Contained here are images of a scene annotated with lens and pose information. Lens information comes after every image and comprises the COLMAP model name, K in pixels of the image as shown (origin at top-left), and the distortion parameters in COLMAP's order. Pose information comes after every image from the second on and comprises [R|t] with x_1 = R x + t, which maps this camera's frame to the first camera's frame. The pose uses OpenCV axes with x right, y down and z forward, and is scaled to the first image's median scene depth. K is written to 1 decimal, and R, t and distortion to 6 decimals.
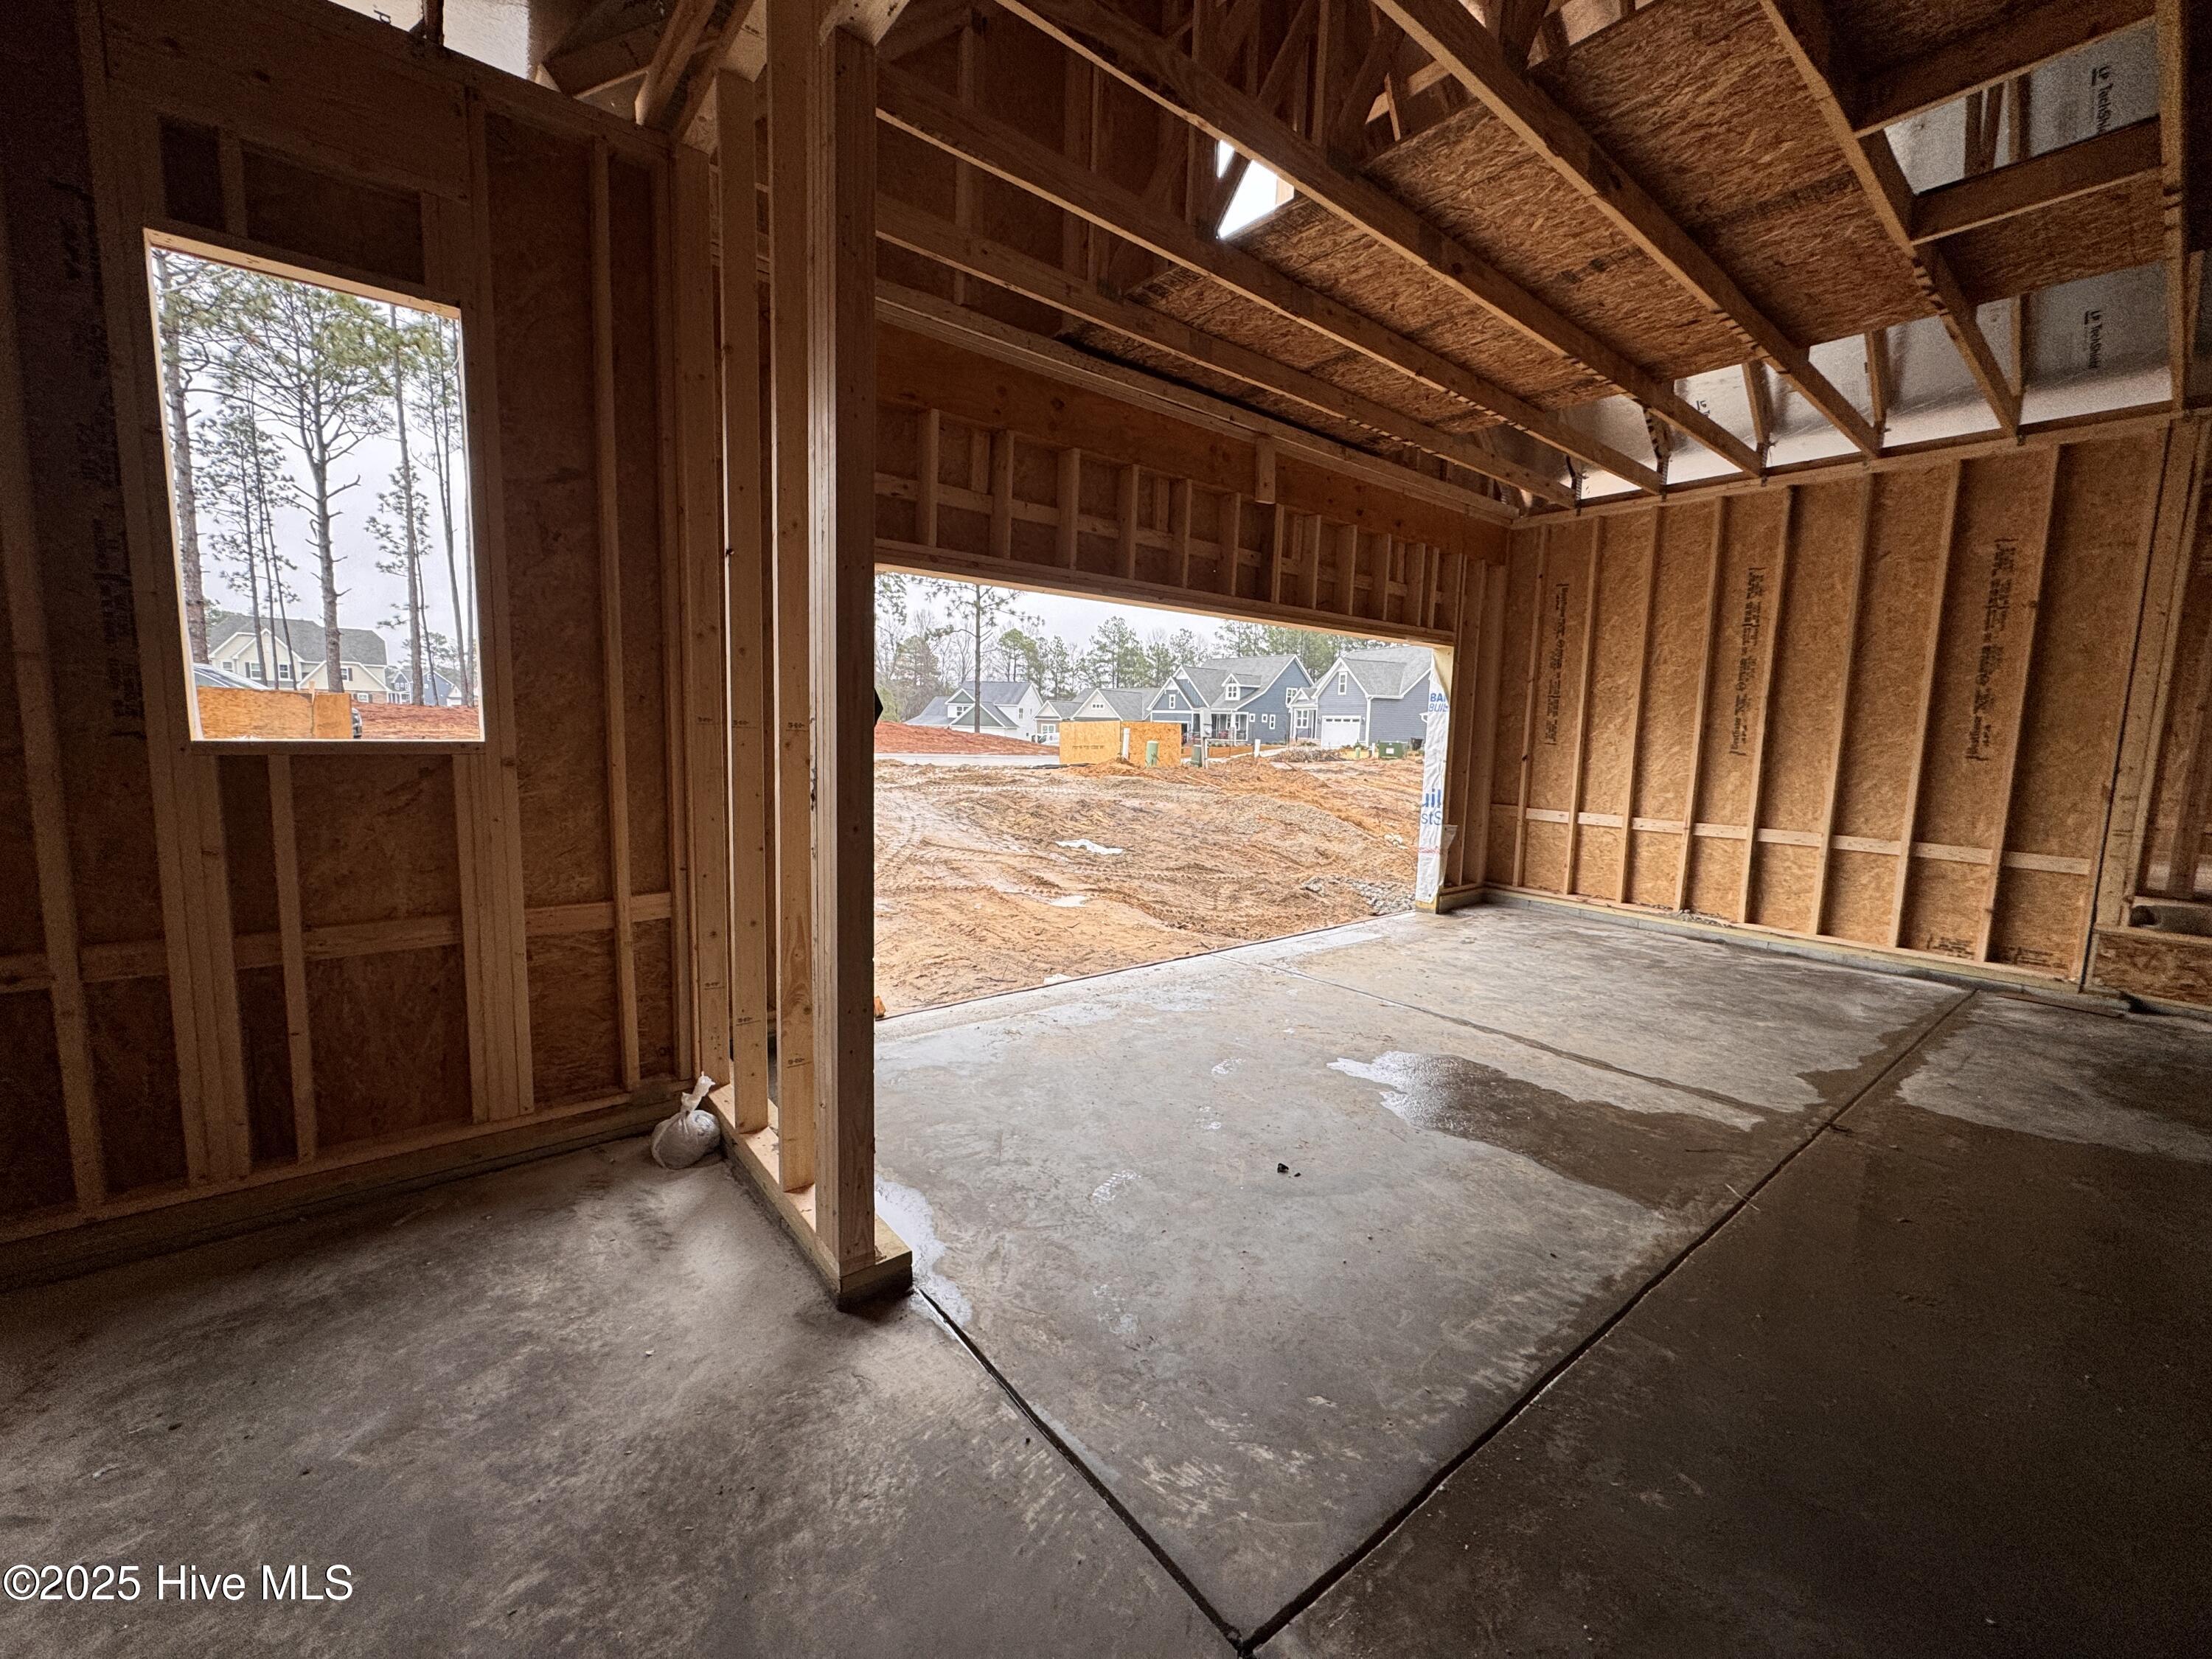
lens RADIAL K [[876.8, 0, 1104.4], [0, 876.8, 826.0], [0, 0, 1]] dist [-0.002228, 0.000255]
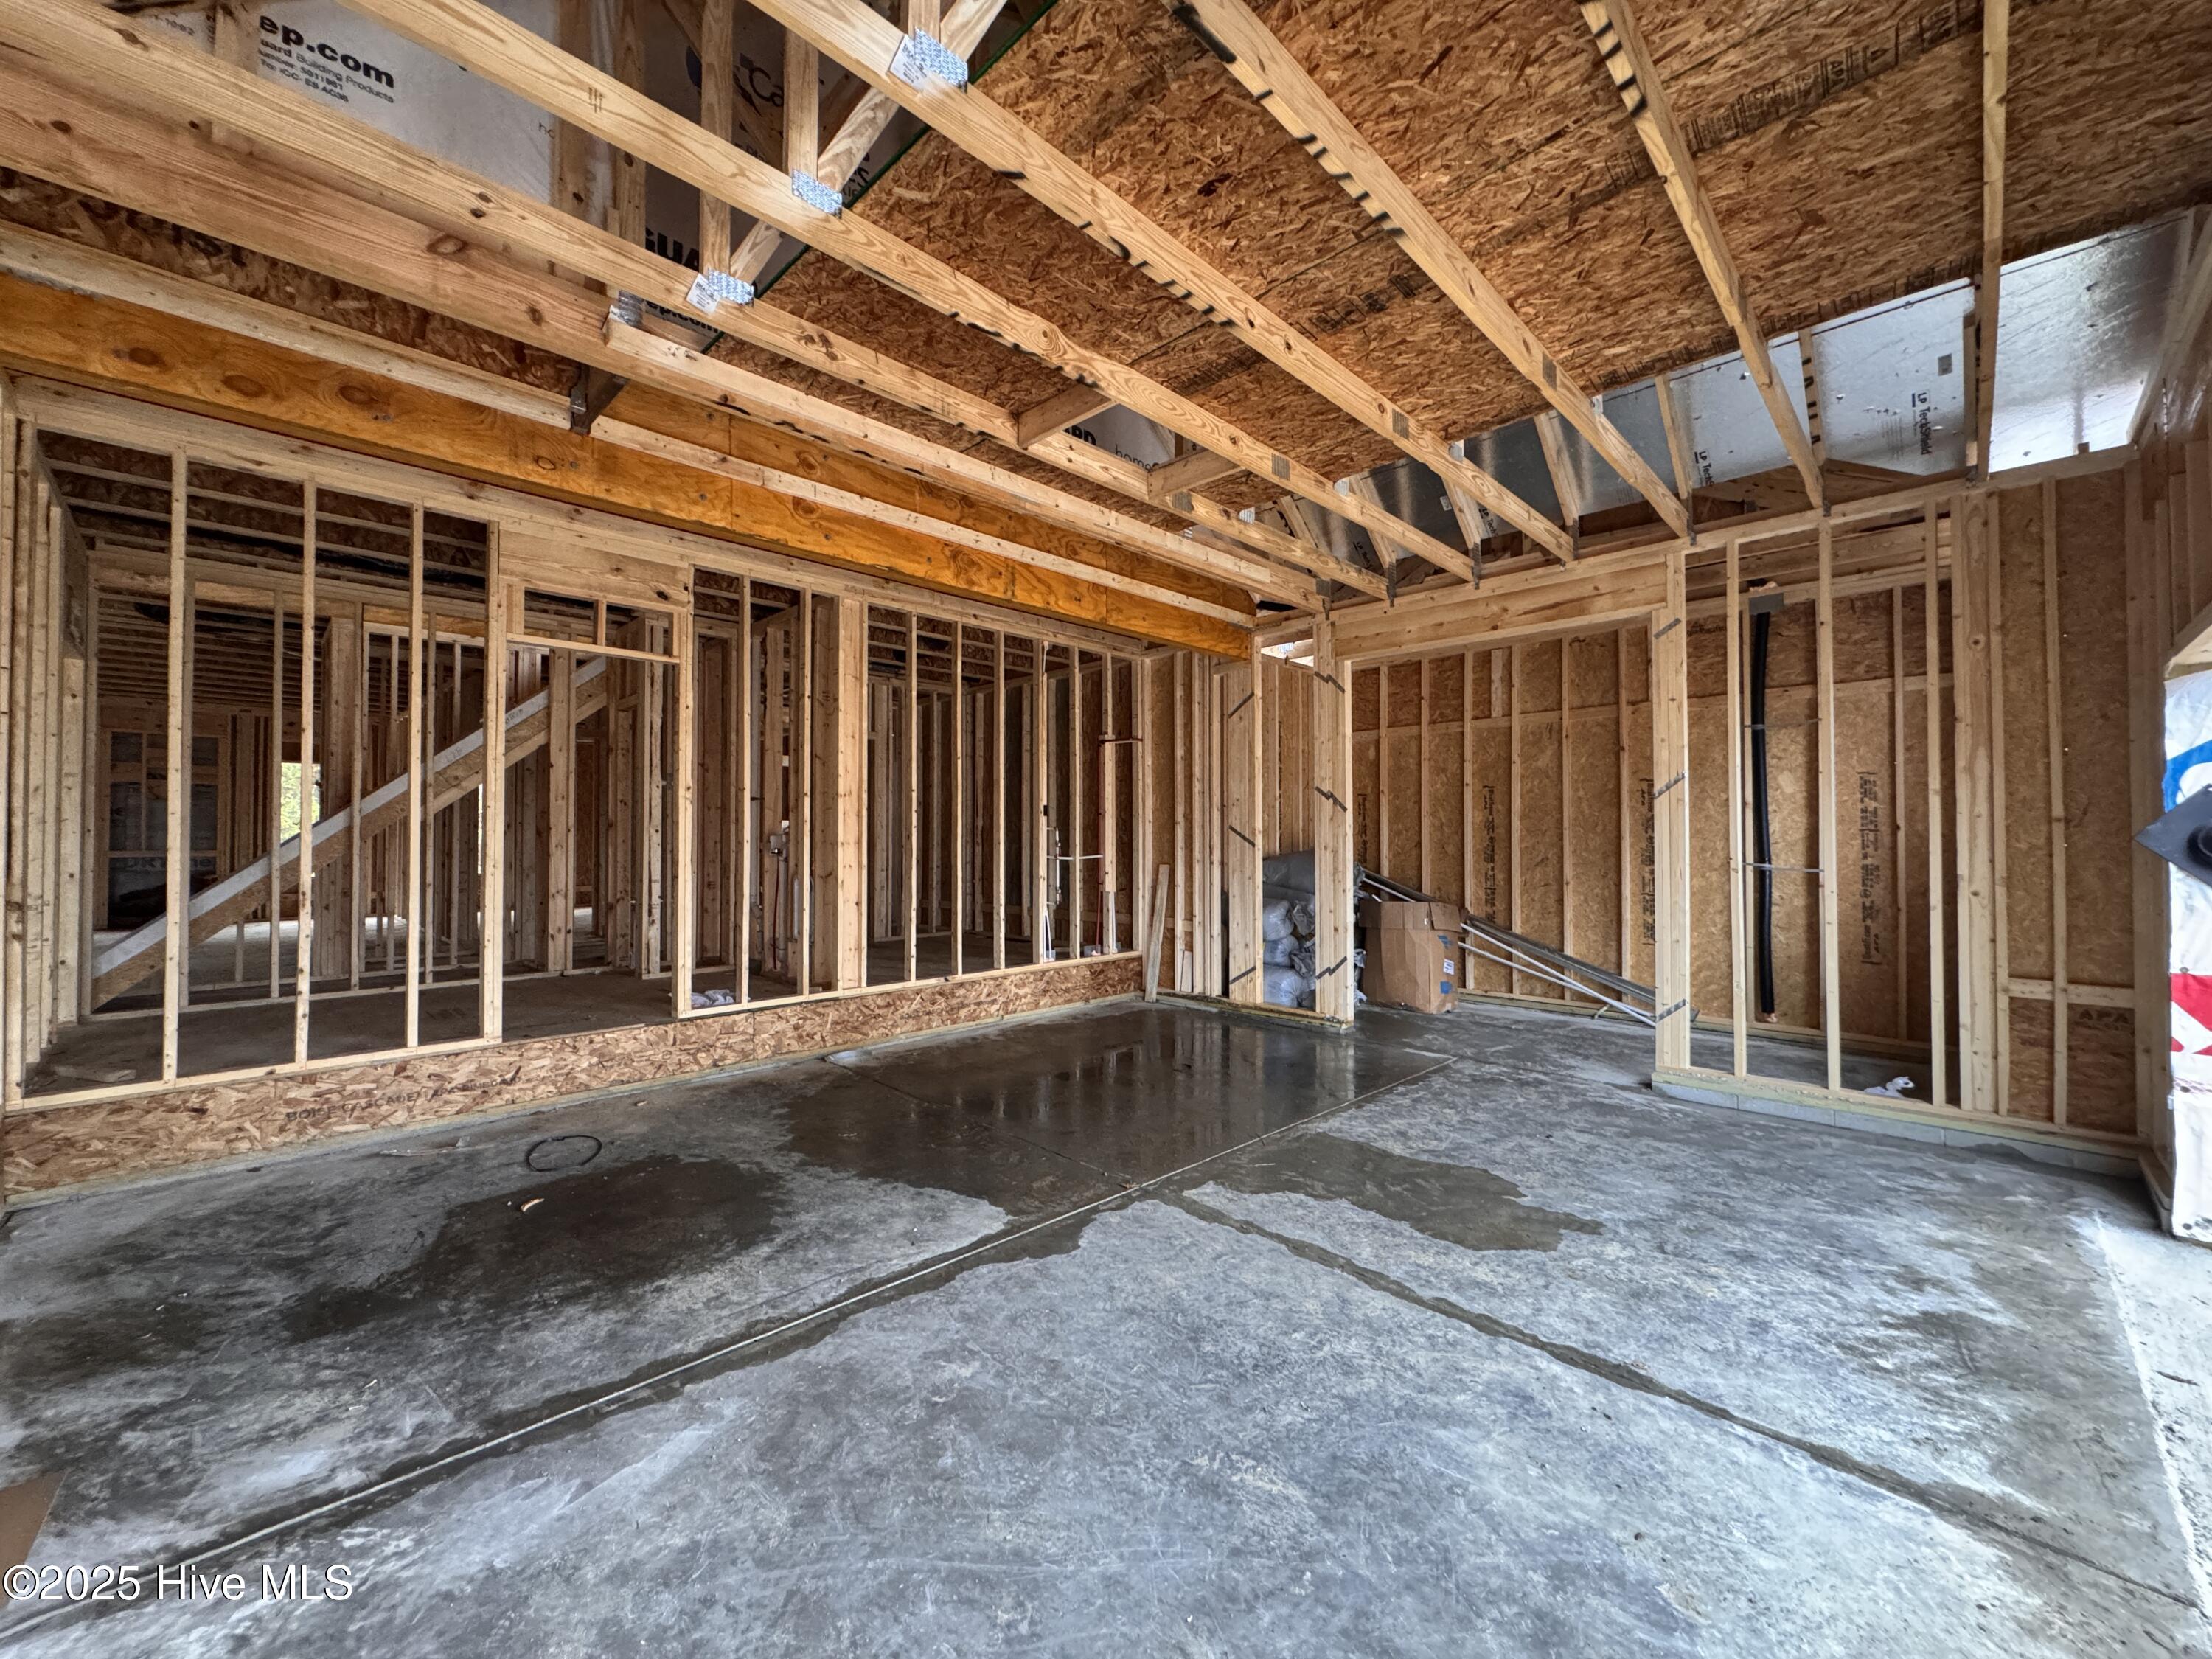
lens RADIAL K [[876.8, 0, 1104.4], [0, 876.8, 826.0], [0, 0, 1]] dist [-0.002228, 0.000255]
pose [[-0.993682, -0.023999, -0.109635, 0.912674], [-0.034394, 0.994984, 0.093937, -0.202806], [0.106831, 0.097114, -0.989523, 1.882571]]
